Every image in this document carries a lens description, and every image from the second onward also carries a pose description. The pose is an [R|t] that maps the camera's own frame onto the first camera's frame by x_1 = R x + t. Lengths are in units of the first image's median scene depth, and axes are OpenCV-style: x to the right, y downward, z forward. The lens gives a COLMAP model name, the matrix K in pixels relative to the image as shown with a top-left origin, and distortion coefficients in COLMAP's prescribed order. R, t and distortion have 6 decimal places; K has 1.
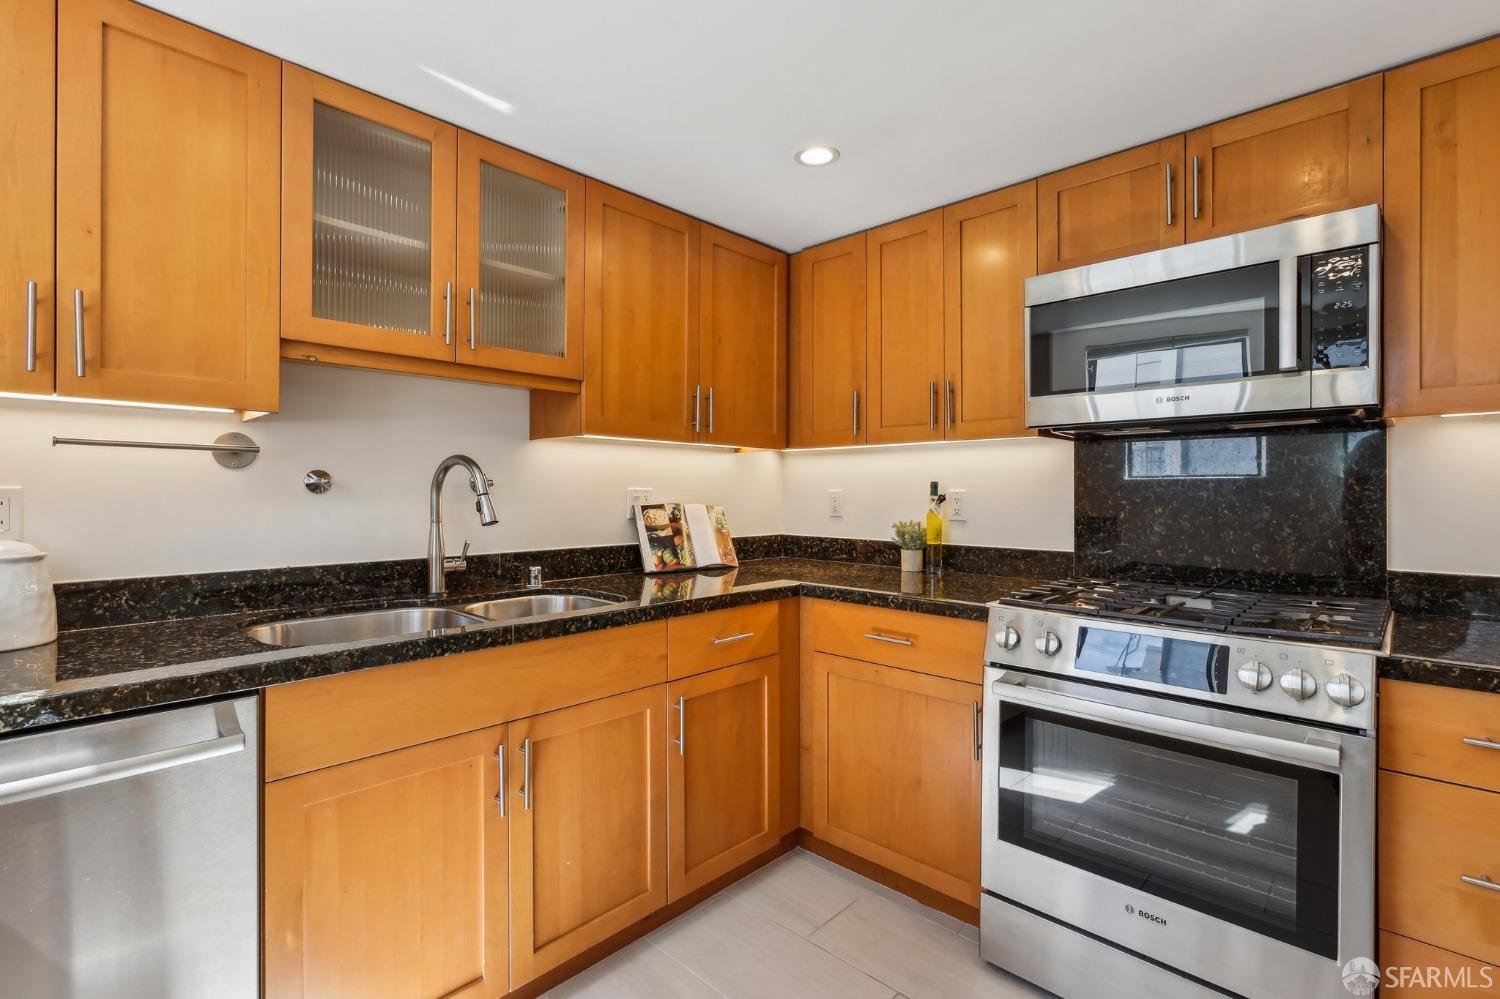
lens RADIAL K [[692.7, 0, 752.2], [0, 692.7, 490.3], [0, 0, 1]] dist [-0.000908, -0.000012]
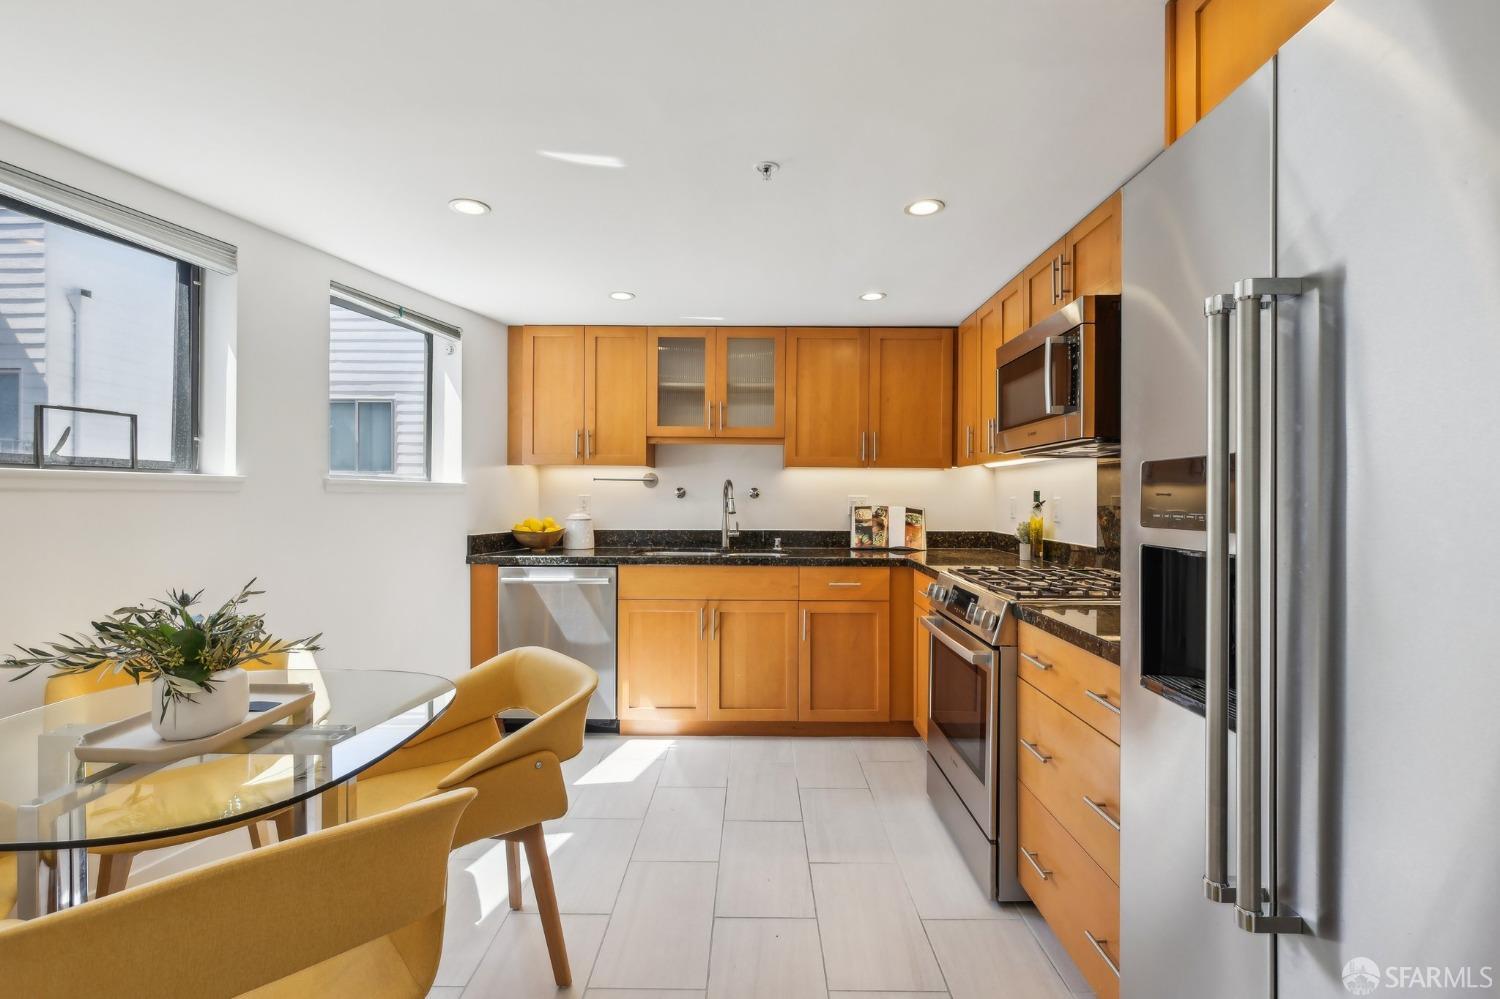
lens RADIAL K [[690.1, 0, 751.0], [0, 690.1, 496.2], [0, 0, 1]] dist [0.003244, 0.000389]
pose [[0.685158, 0.001677, -0.728393, 1.043083], [-0.002757, 0.999996, -0.000291, -0.001274], [0.728390, 0.002207, 0.685160, -0.331404]]
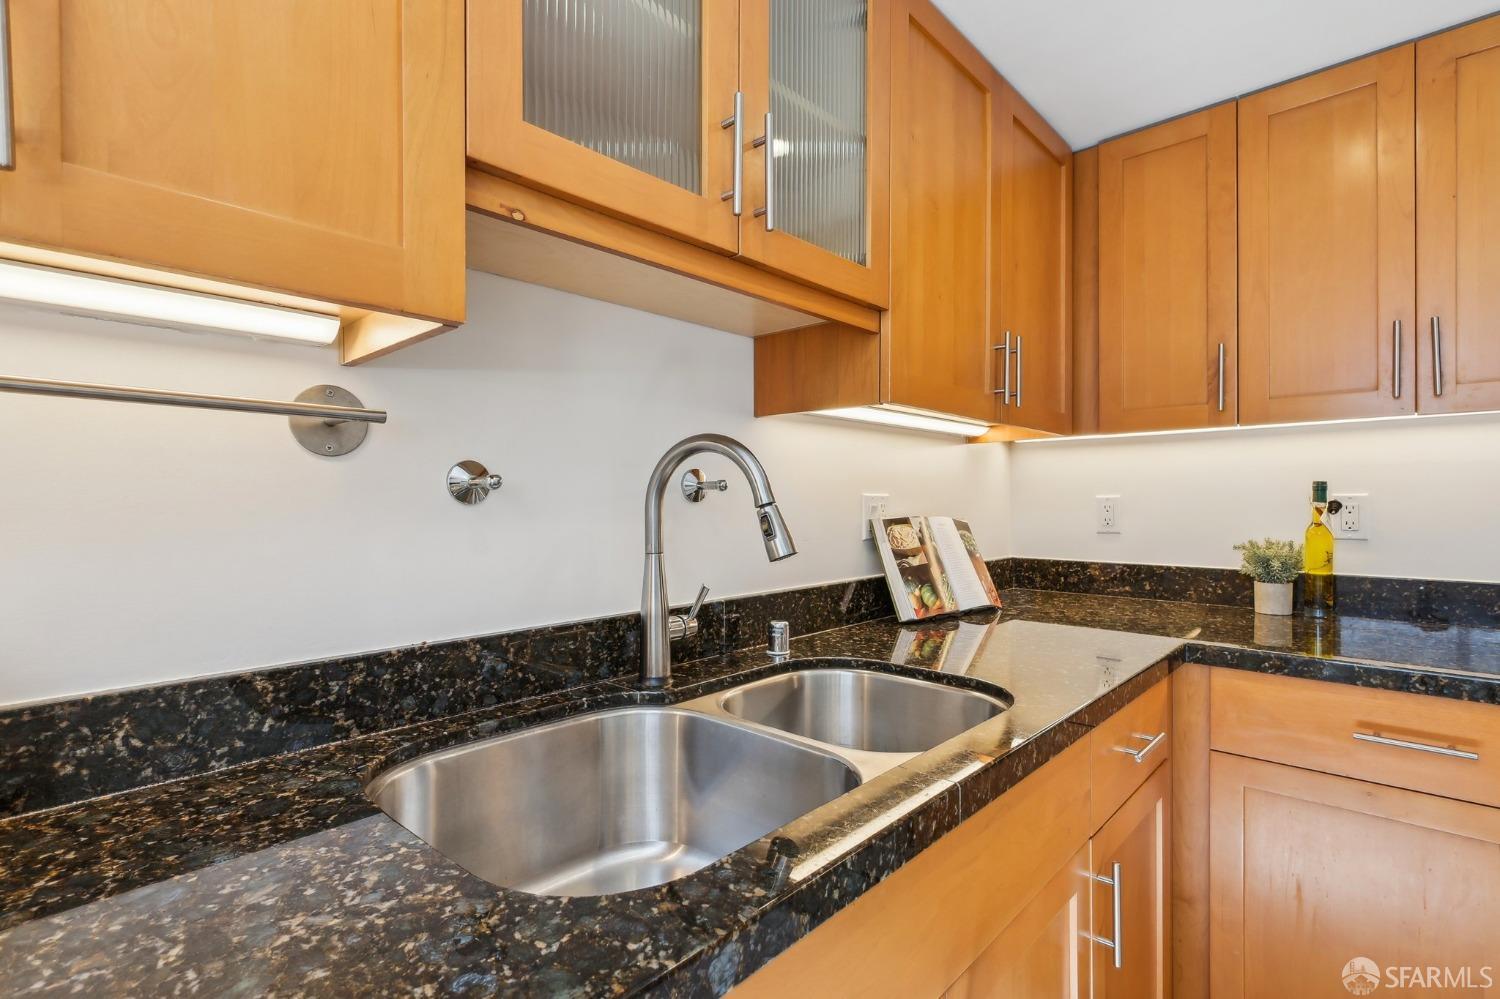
lens RADIAL K [[714.0, 0, 746.2], [0, 714.0, 506.1], [0, 0, 1]] dist [-0.001794, 0.000152]
pose [[0.999936, -0.005850, 0.009700, -0.372863], [0.005753, 0.999934, 0.009946, 0.001784], [-0.009758, -0.009890, 0.999903, 0.394443]]
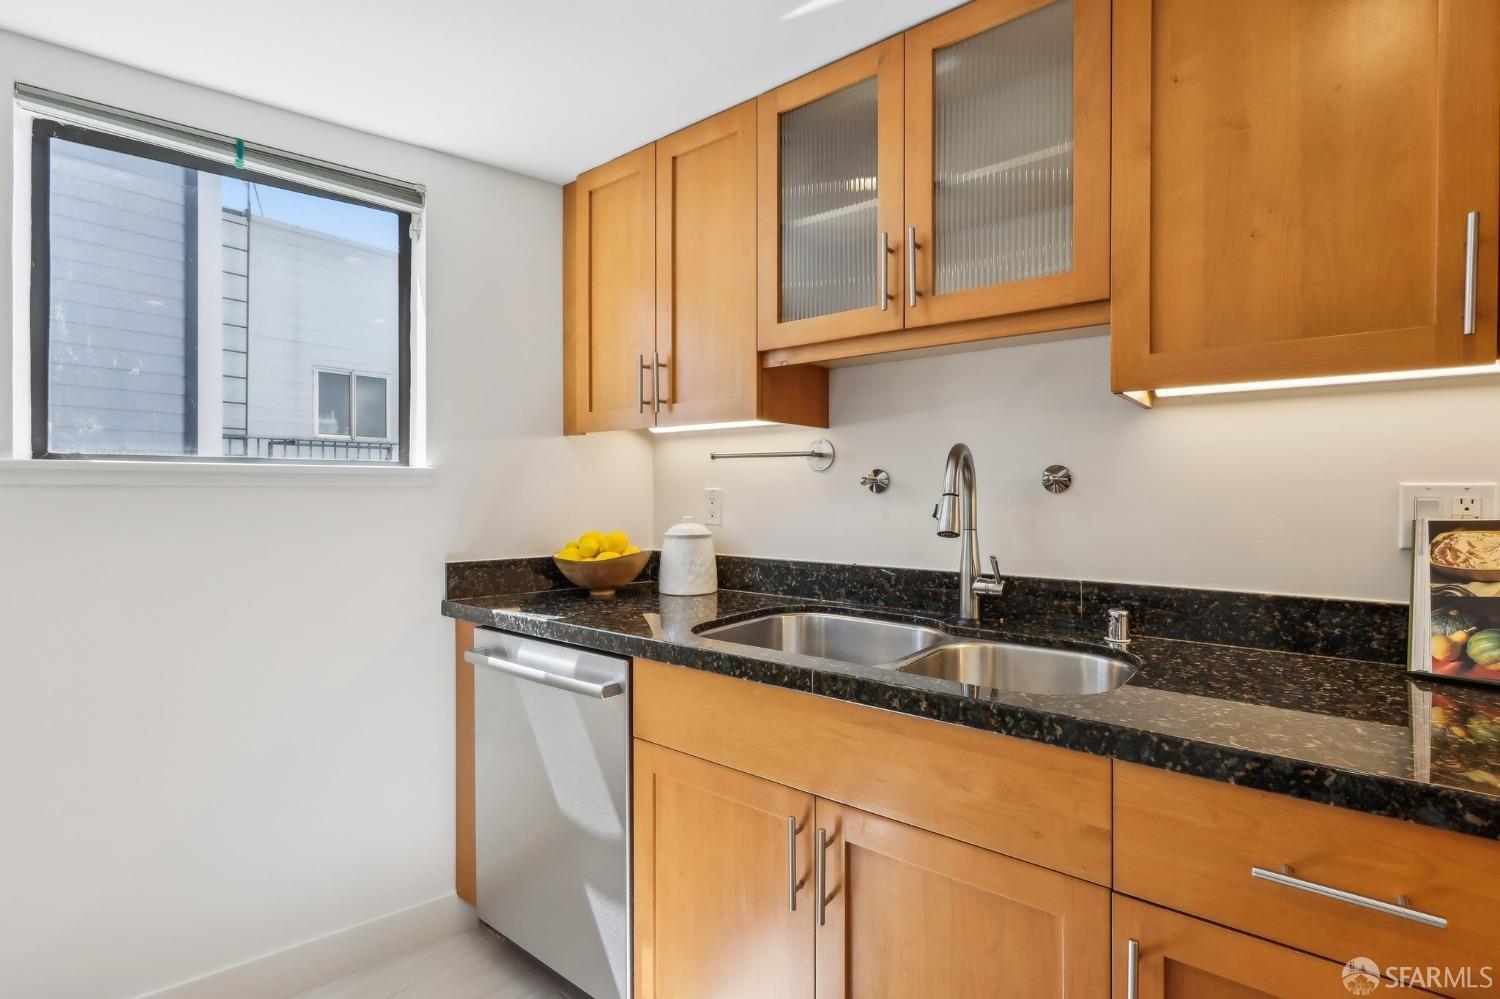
lens RADIAL K [[692.7, 0, 752.2], [0, 692.7, 490.3], [0, 0, 1]] dist [-0.000908, -0.000012]
pose [[0.100089, -0.000232, -0.994979, 0.301234], [0.005001, 0.999987, 0.000270, -0.000459], [0.994966, -0.005003, 0.100088, 0.648151]]
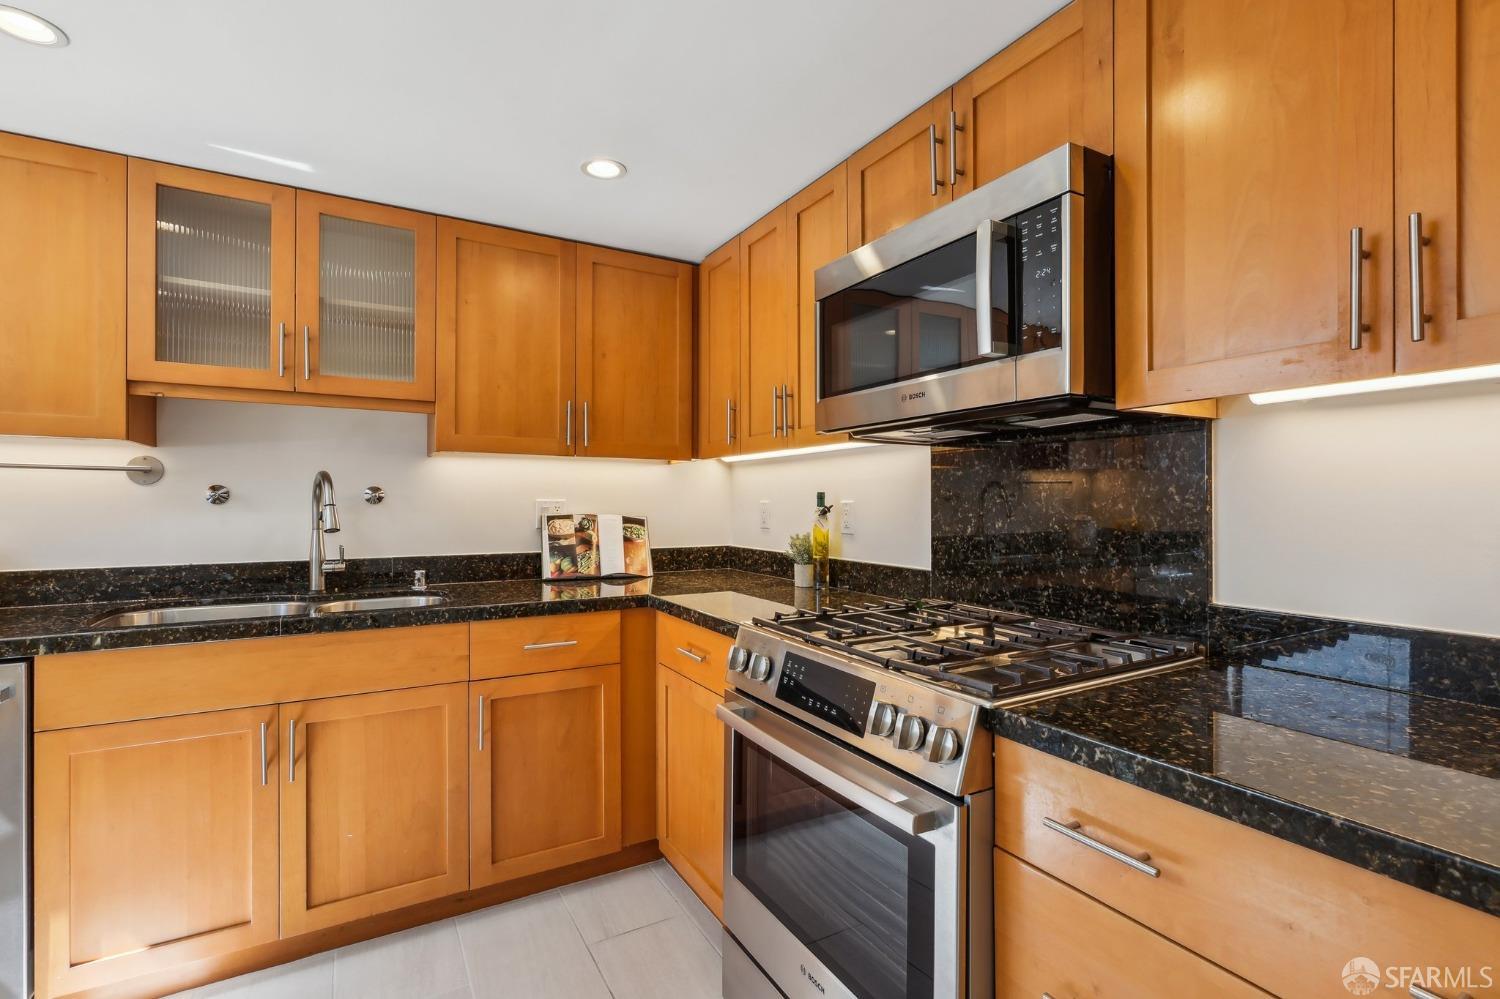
lens RADIAL K [[692.0, 0, 751.9], [0, 692.0, 499.7], [0, 0, 1]] dist [-0.001306, -0.000098]
pose [[0.959144, -0.001502, -0.282915, 0.548621], [0.000945, 0.999997, -0.002104, -0.000313], [0.282918, 0.001751, 0.959143, 0.092158]]
